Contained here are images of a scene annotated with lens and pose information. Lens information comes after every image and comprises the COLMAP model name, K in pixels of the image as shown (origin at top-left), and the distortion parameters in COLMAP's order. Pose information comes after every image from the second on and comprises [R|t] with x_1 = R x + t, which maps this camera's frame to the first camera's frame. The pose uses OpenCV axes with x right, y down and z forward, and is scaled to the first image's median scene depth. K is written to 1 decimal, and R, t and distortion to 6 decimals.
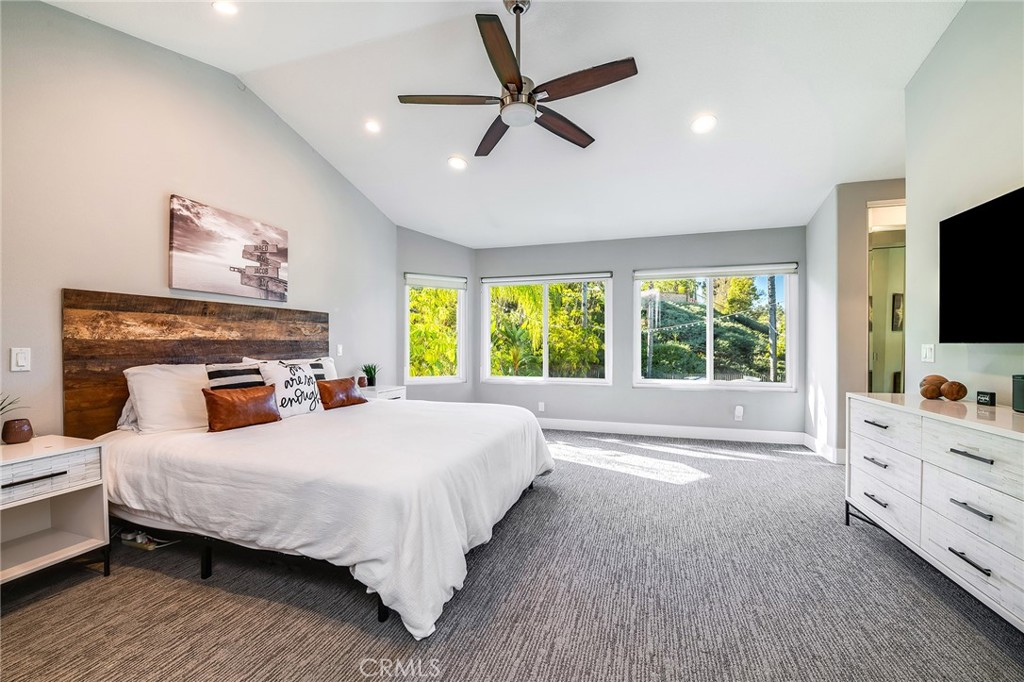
lens RADIAL K [[402.8, 0, 510.8], [0, 402.8, 346.7], [0, 0, 1]] dist [-0.001536, -0.001788]
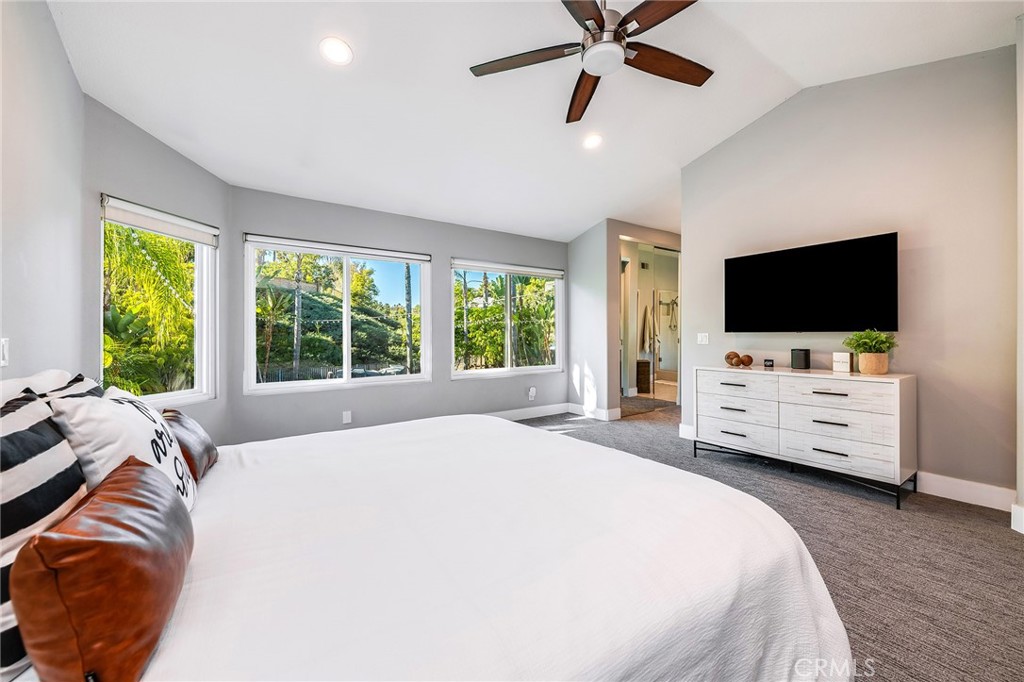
lens RADIAL K [[402.8, 0, 513.7], [0, 402.8, 334.9], [0, 0, 1]] dist [-0.001536, -0.001788]
pose [[0.617329, -0.003404, 0.786698, -0.304656], [0.010882, 0.999932, -0.004212, -0.000544], [-0.786630, 0.011161, 0.617324, 0.258916]]
